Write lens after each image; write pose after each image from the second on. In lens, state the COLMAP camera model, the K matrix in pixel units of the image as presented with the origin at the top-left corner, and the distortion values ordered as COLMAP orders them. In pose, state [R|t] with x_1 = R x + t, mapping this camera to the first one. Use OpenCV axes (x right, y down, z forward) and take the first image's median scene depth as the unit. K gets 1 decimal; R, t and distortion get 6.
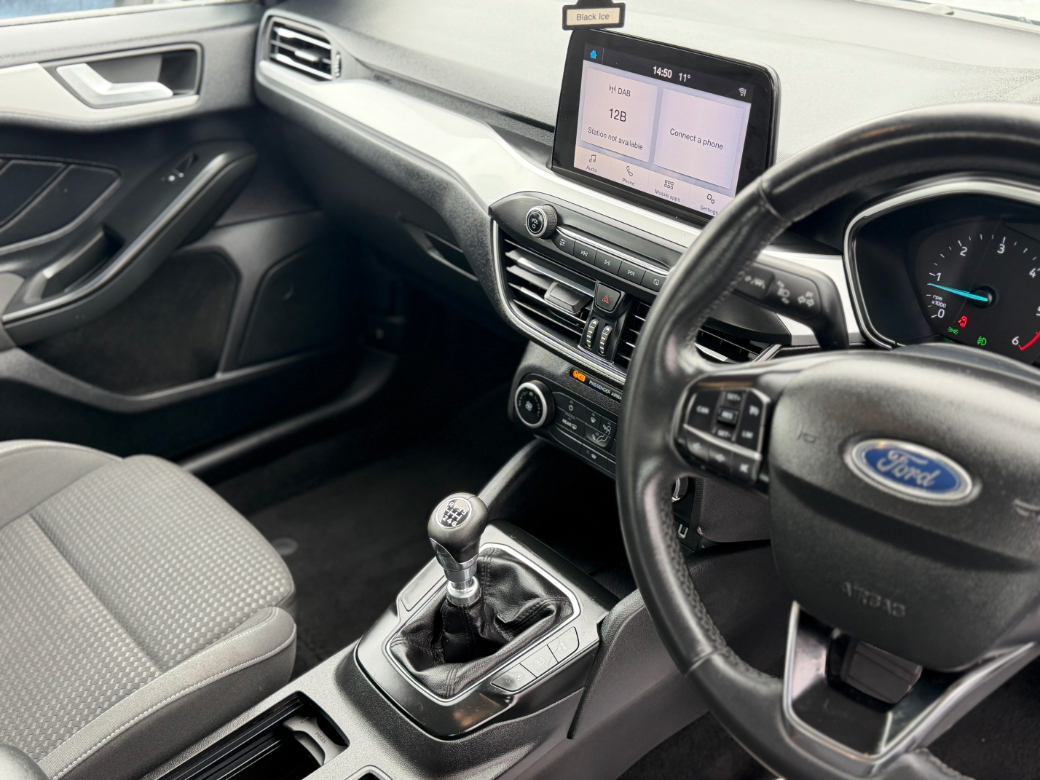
lens RADIAL K [[1023.3, 0, 520.0], [0, 1023.3, 390.0], [0, 0, 1]] dist [0.143042, -0.345074]
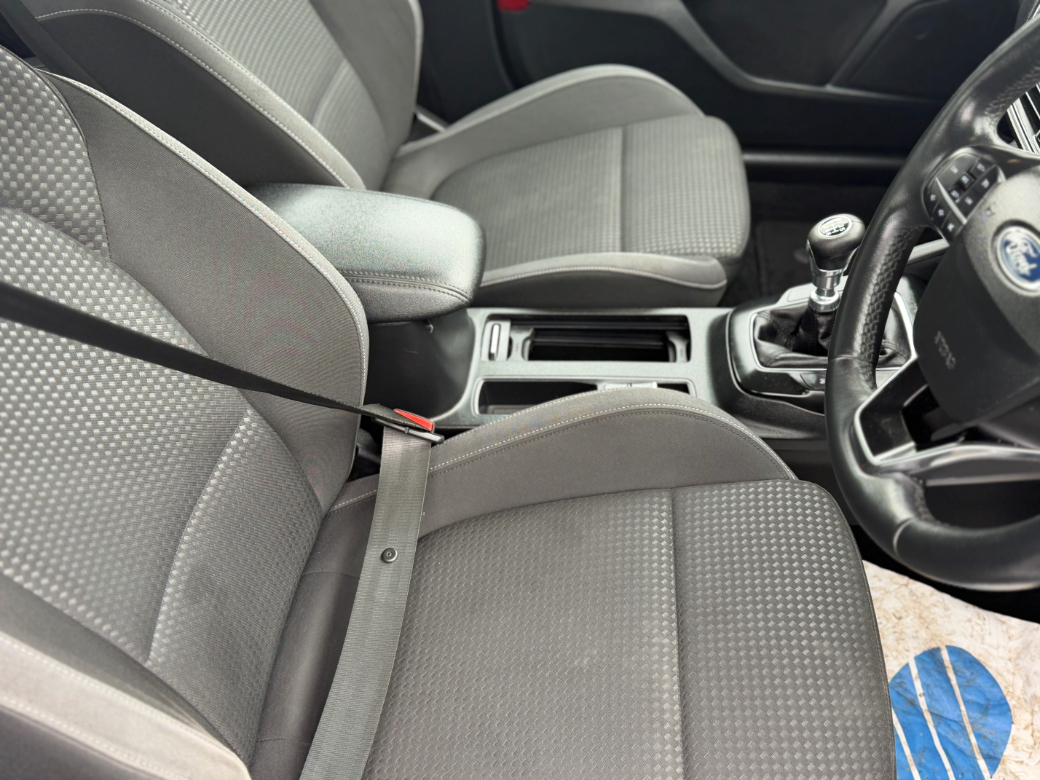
lens RADIAL K [[1040.6, 0, 519.4], [0, 1040.6, 408.5], [0, 0, 1]] dist [0.143436, -0.367911]
pose [[0.681184, 0.506641, -0.528492, 0.607189], [-0.366420, 0.860886, 0.353005, 0.011485], [0.633818, -0.046811, 0.772064, -0.216762]]
